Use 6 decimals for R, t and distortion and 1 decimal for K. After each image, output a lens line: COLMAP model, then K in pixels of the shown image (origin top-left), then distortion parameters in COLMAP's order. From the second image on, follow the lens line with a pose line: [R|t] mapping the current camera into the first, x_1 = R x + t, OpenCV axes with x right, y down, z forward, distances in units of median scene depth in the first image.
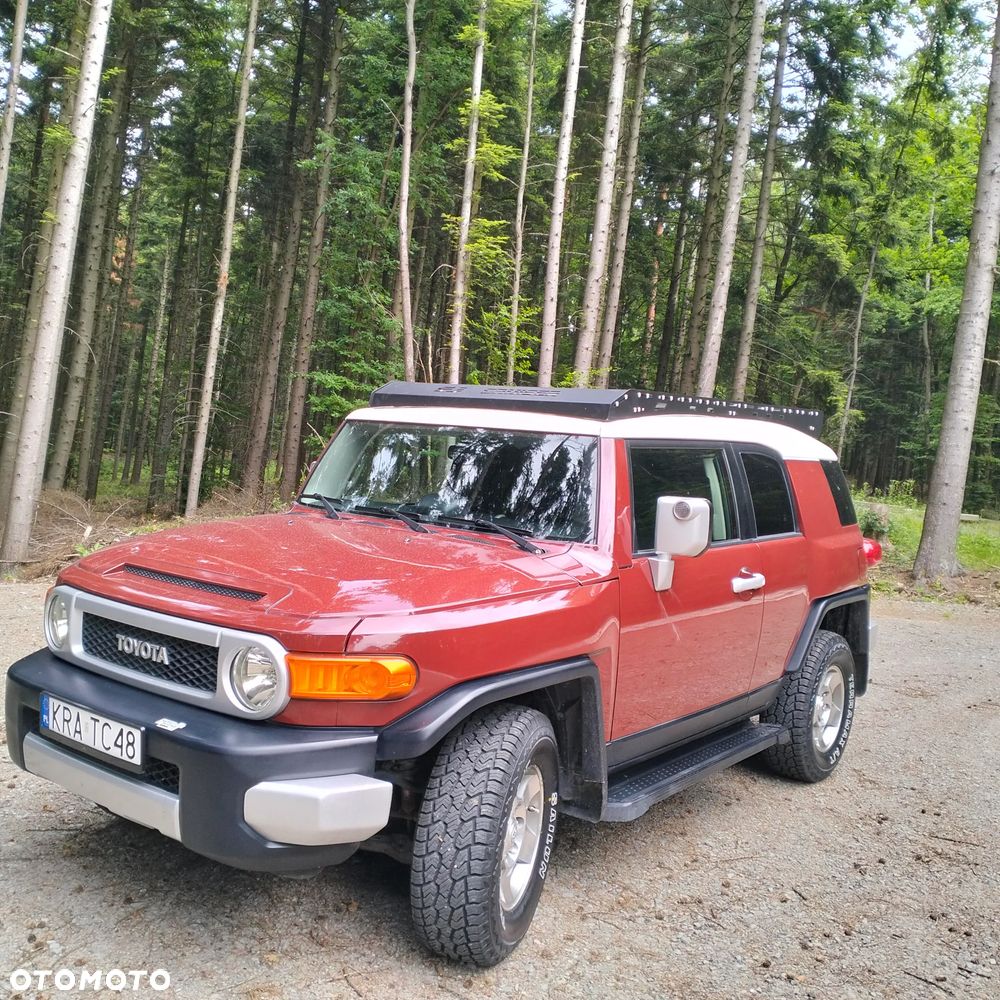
lens RADIAL K [[1051.4, 0, 511.5], [0, 1051.4, 498.7], [0, 0, 1]] dist [0.095251, -0.215344]
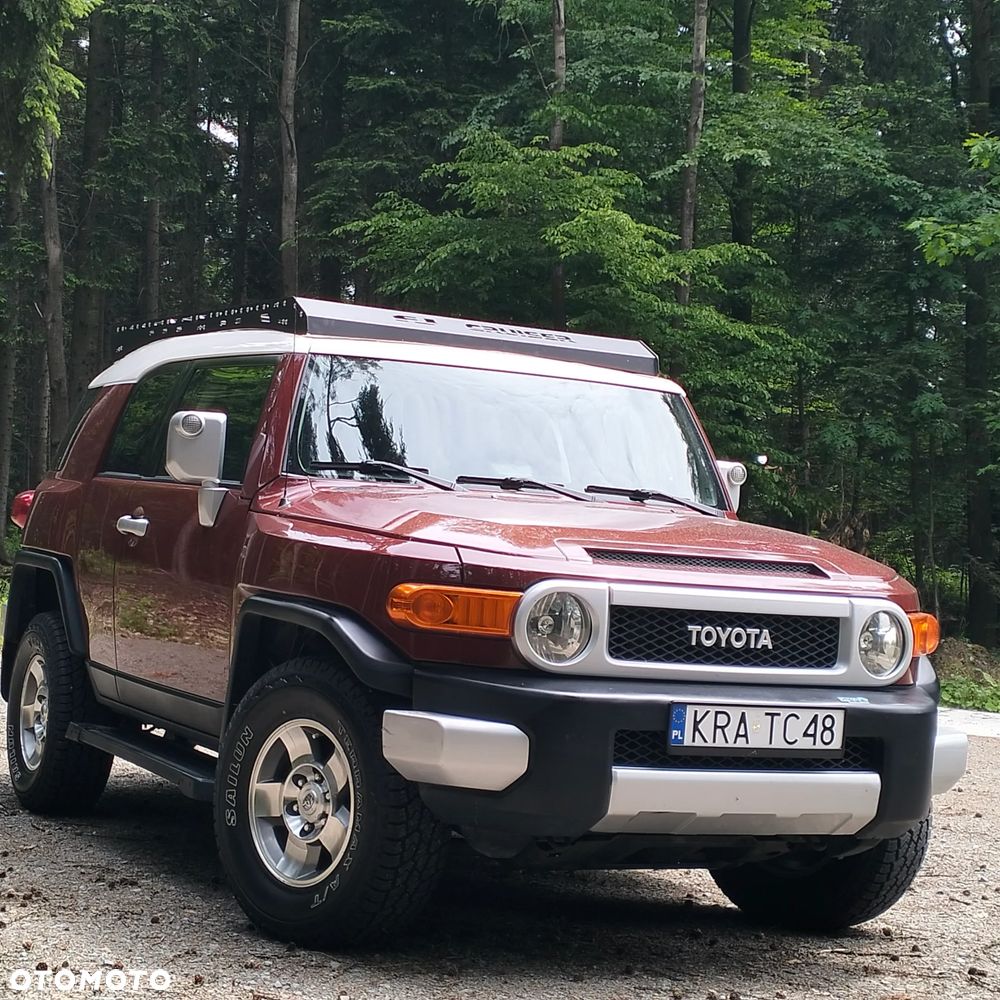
lens RADIAL K [[2108.0, 0, 537.0], [0, 2108.0, 501.8], [0, 0, 1]] dist [0.190624, -0.756999]
pose [[0.426701, -0.021575, 0.904135, -1.520173], [0.011642, 0.999764, 0.018363, -0.000641], [-0.904318, 0.002690, 0.426851, 0.321703]]
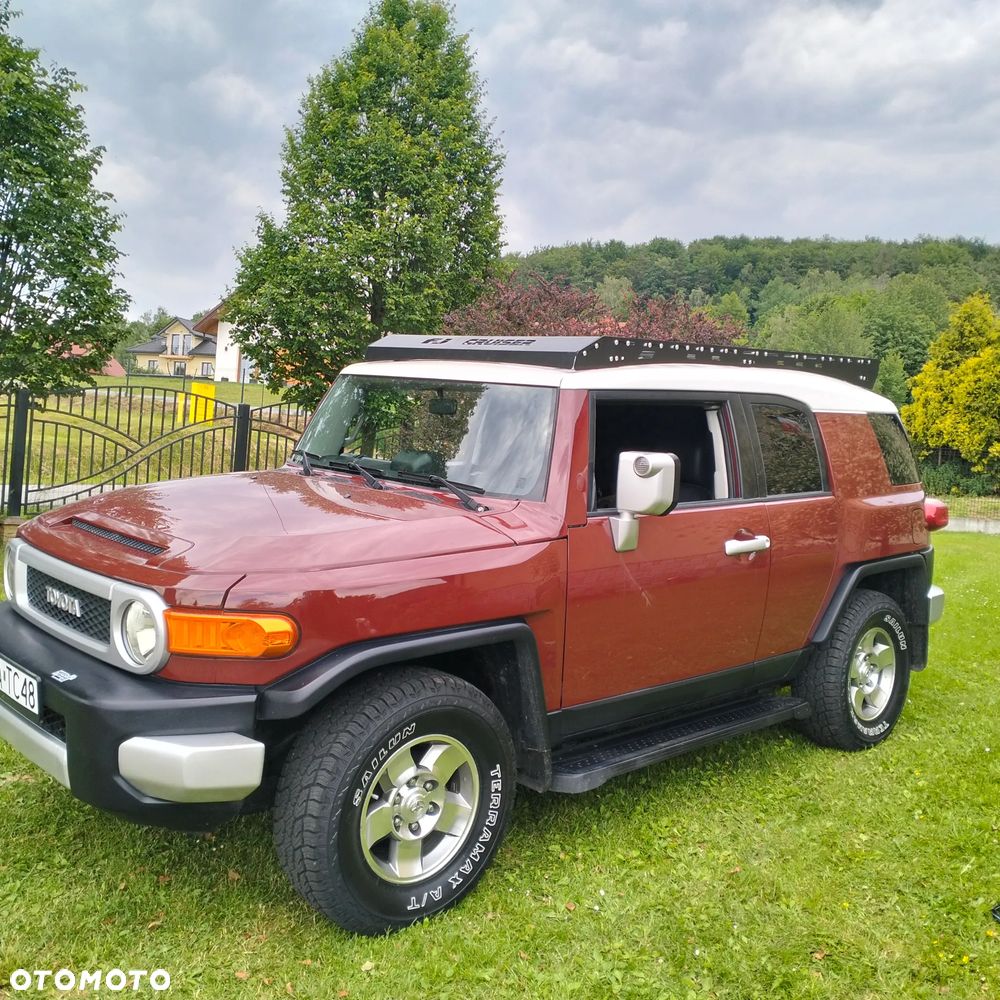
lens RADIAL K [[1051.4, 0, 511.5], [0, 1051.4, 498.7], [0, 0, 1]] dist [0.095251, -0.215344]
pose [[0.986248, 0.007463, -0.165105, 0.186650], [-0.001214, 0.999280, 0.037913, 0.004276], [0.165269, -0.037192, 0.985547, 0.060044]]
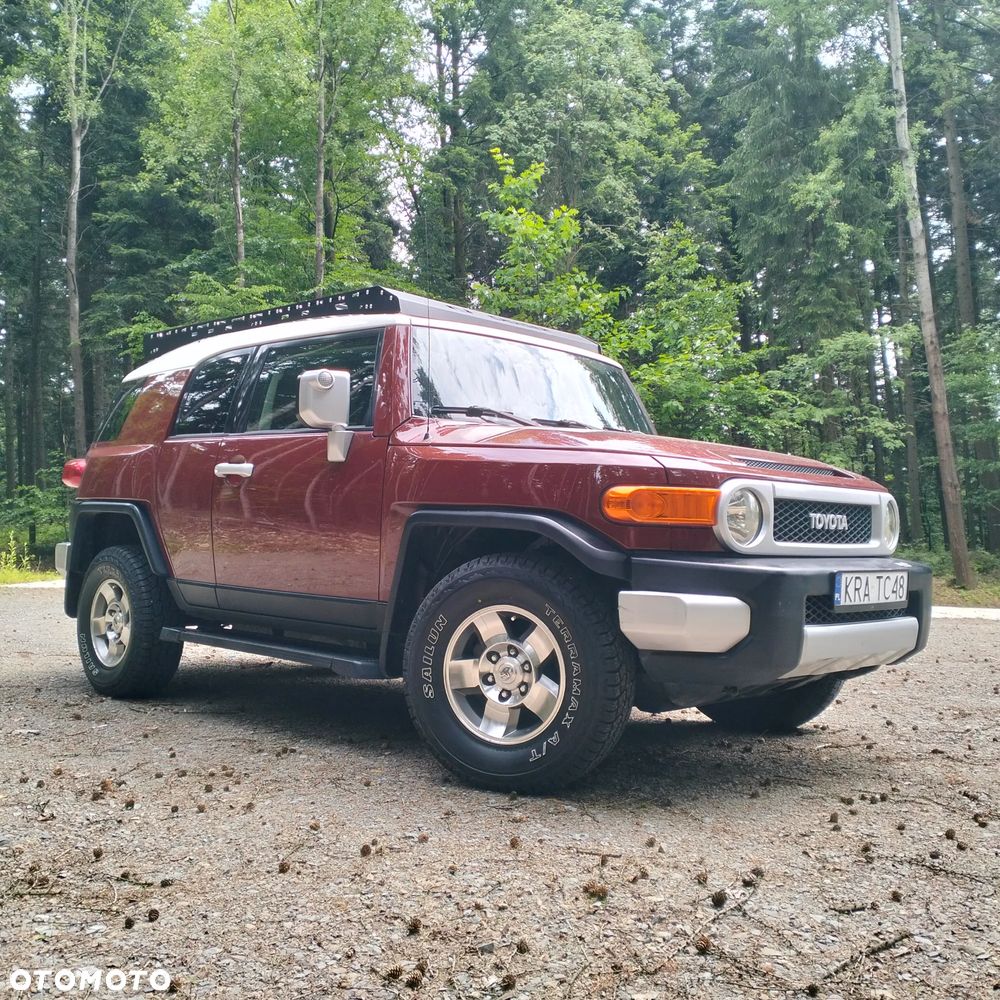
lens RADIAL K [[1051.4, 0, 511.5], [0, 1051.4, 498.7], [0, 0, 1]] dist [0.095251, -0.215344]
pose [[0.119371, -0.033730, 0.992277, -1.165332], [0.039573, 0.998790, 0.029190, 0.055578], [-0.992061, 0.035783, 0.120561, 0.931314]]
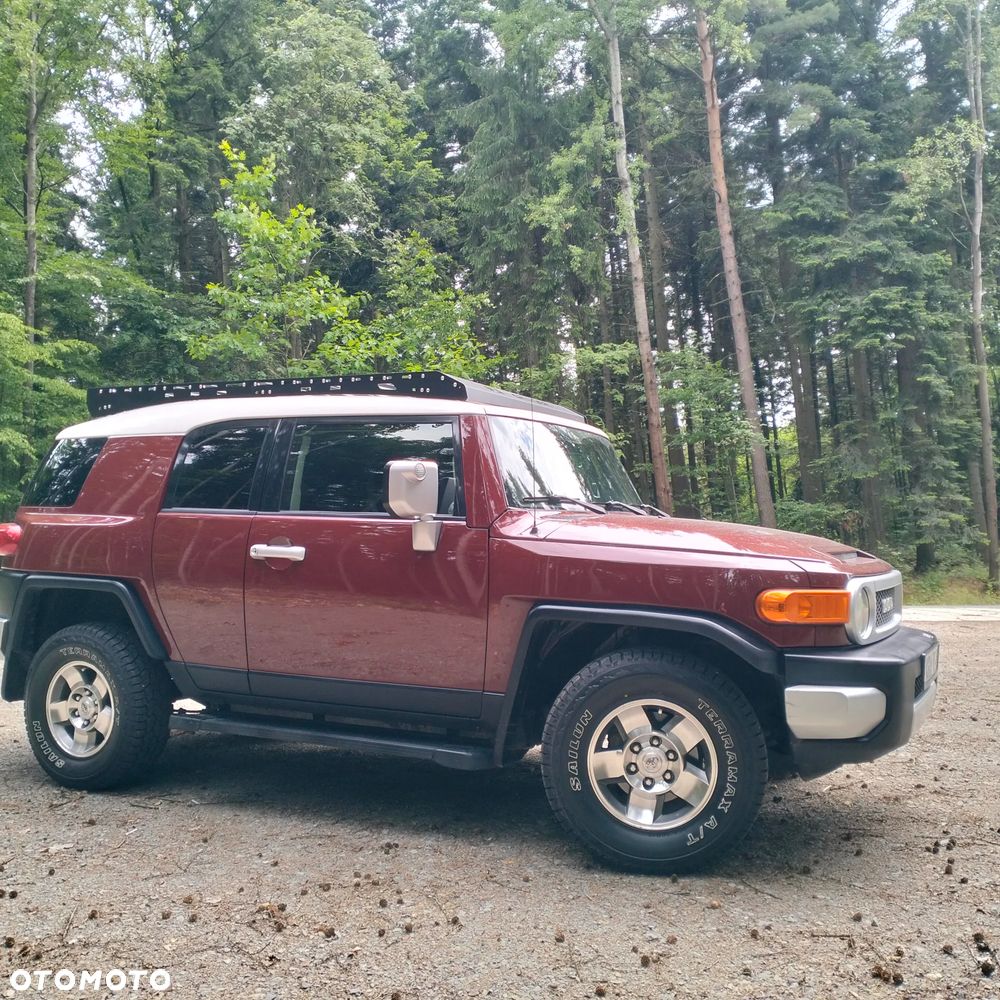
lens RADIAL K [[1051.4, 0, 511.5], [0, 1051.4, 498.7], [0, 0, 1]] dist [0.095251, -0.215344]
pose [[-0.184633, -0.043584, 0.981841, -1.189052], [0.033028, 0.998177, 0.050520, -0.052846], [-0.982252, 0.041756, -0.182857, 1.307787]]
